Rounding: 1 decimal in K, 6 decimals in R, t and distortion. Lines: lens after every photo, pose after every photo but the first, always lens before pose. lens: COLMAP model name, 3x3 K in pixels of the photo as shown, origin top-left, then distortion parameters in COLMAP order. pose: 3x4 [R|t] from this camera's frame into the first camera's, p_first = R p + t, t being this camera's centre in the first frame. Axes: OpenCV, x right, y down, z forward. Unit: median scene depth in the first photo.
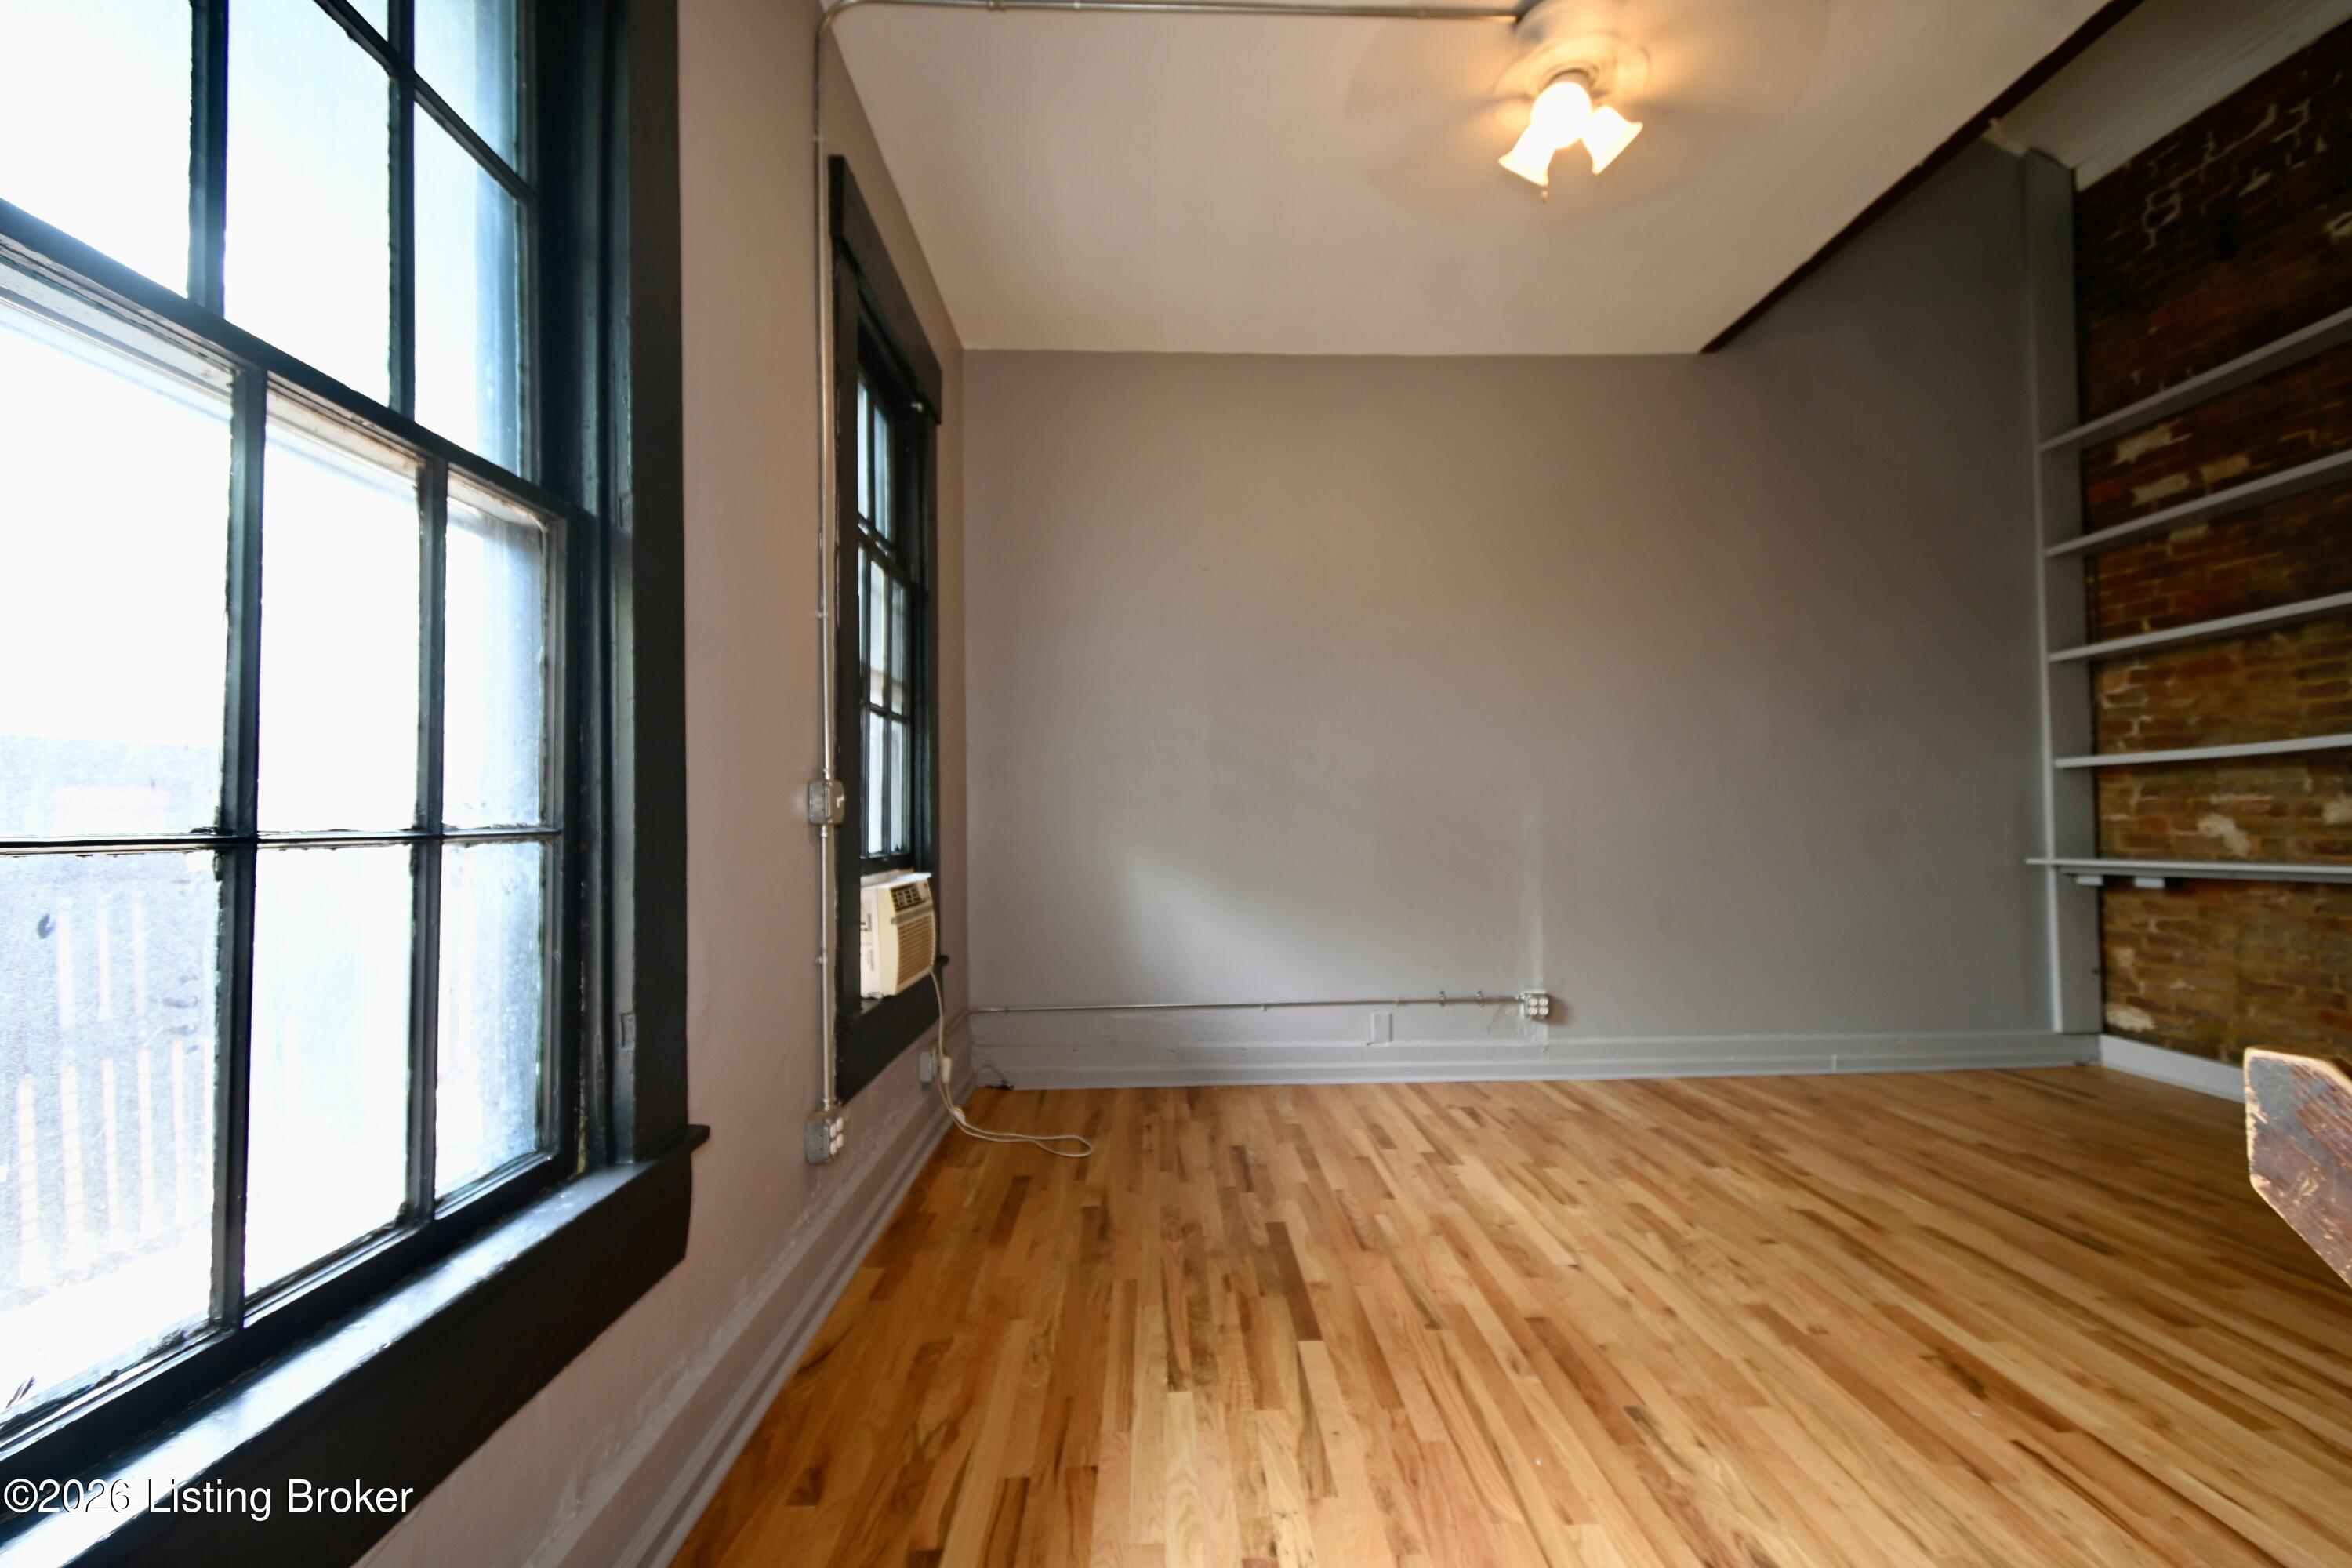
lens RADIAL K [[1048.6, 0, 1181.4], [0, 1048.6, 786.8], [0, 0, 1]] dist [0.012105, -0.004726]
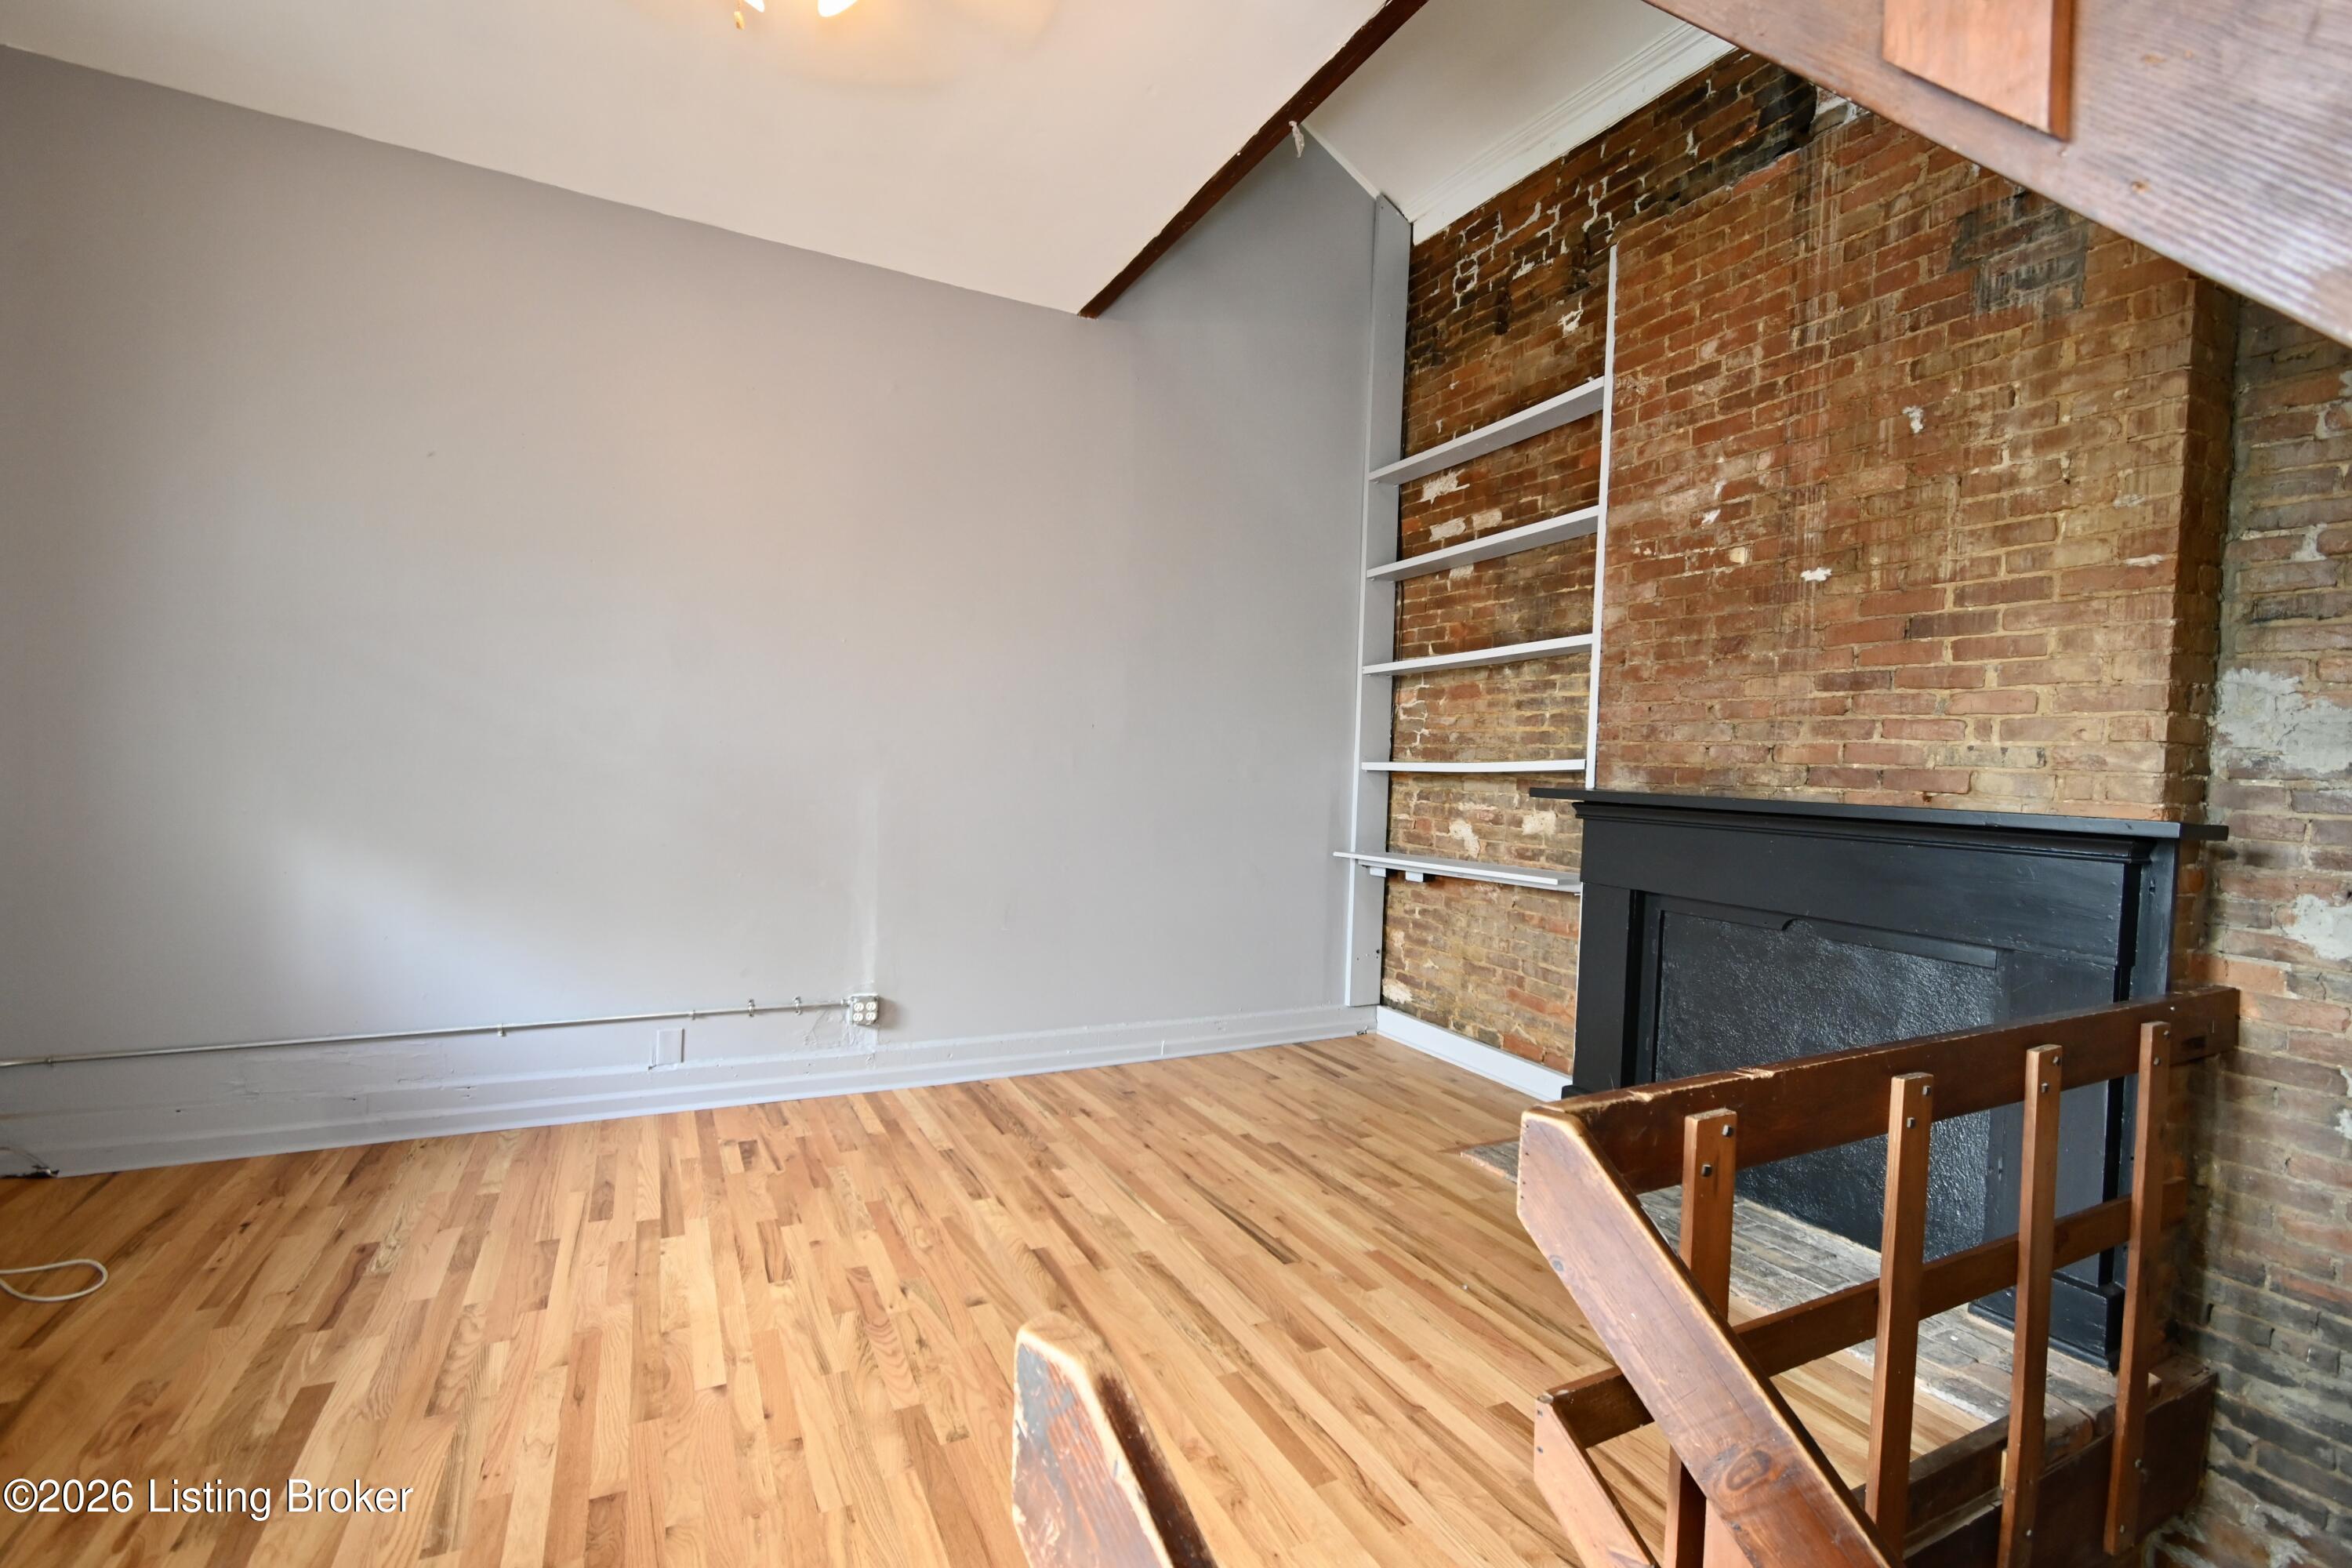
lens RADIAL K [[1048.6, 0, 1186.9], [0, 1048.6, 788.8], [0, 0, 1]] dist [0.012105, -0.004726]
pose [[0.902217, 0.036002, 0.429776, 0.249575], [-0.060236, 0.997261, 0.042911, -0.045684], [-0.427054, -0.064603, 0.901915, 0.108480]]
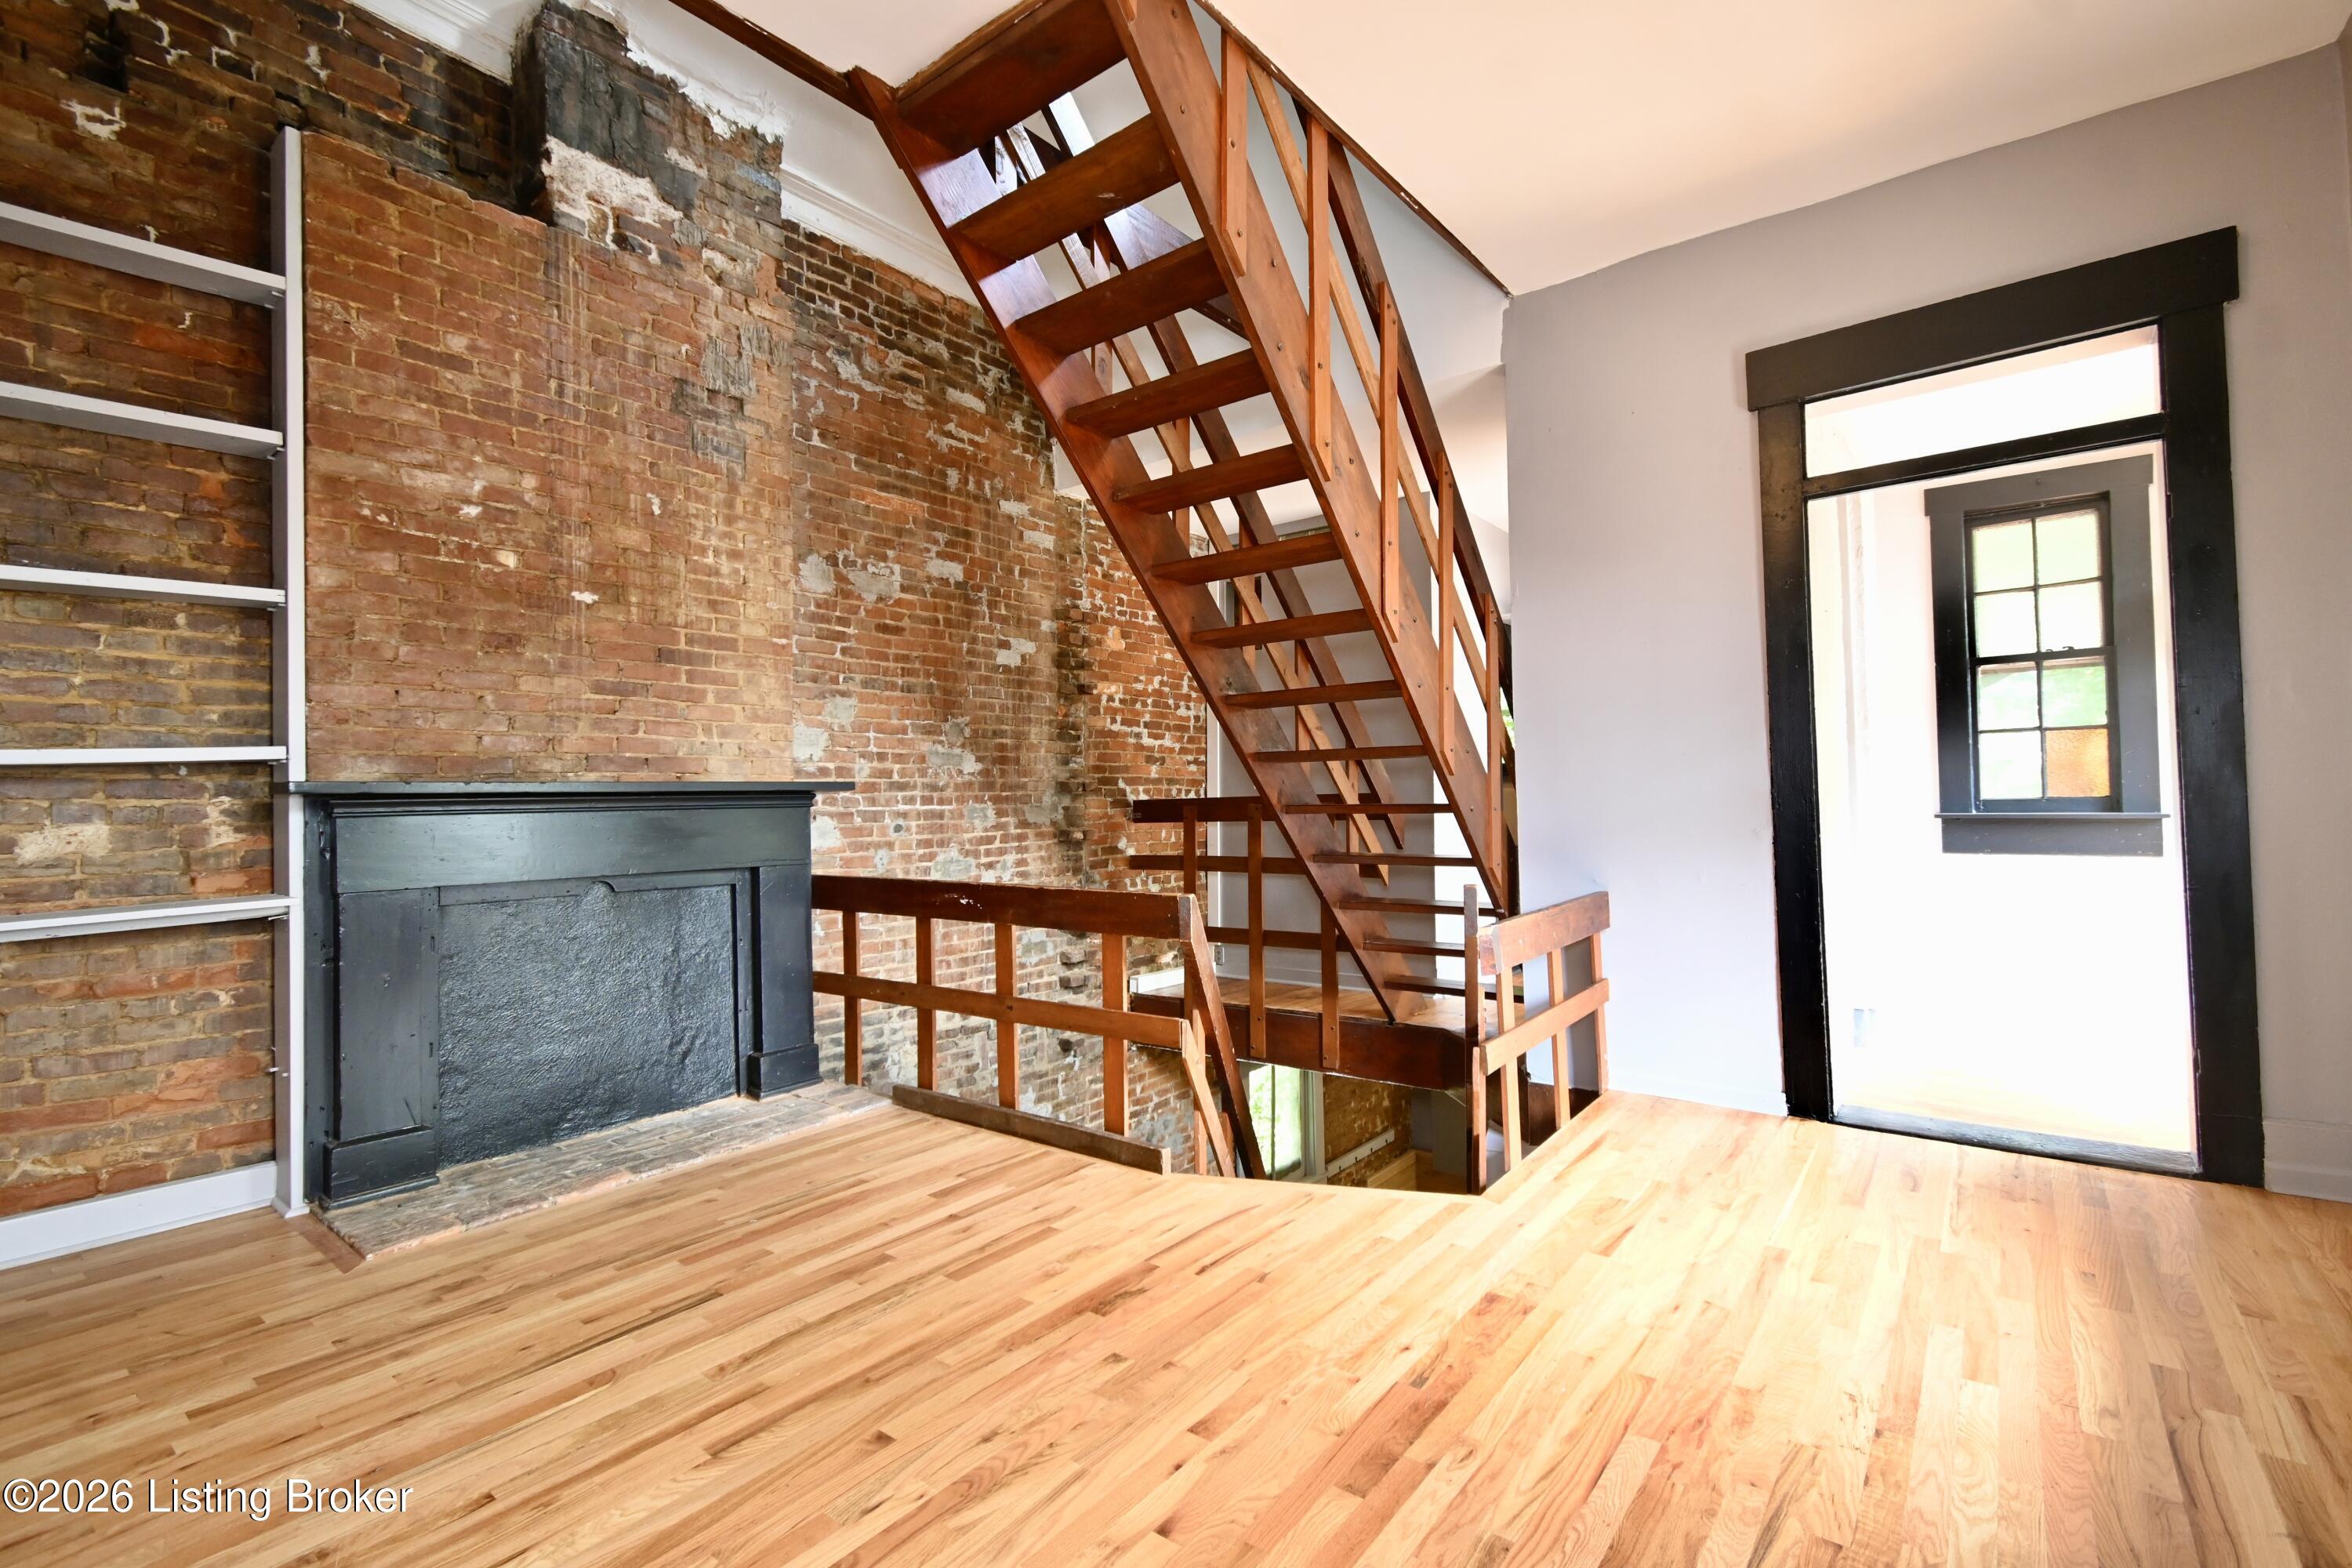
lens RADIAL K [[1048.6, 0, 1182.1], [0, 1048.6, 784.0], [0, 0, 1]] dist [0.012105, -0.004726]
pose [[-0.770026, 0.040962, 0.636696, -0.041594], [0.016731, 0.998890, -0.044030, 0.028219], [-0.637793, -0.023252, -0.769857, 1.119192]]
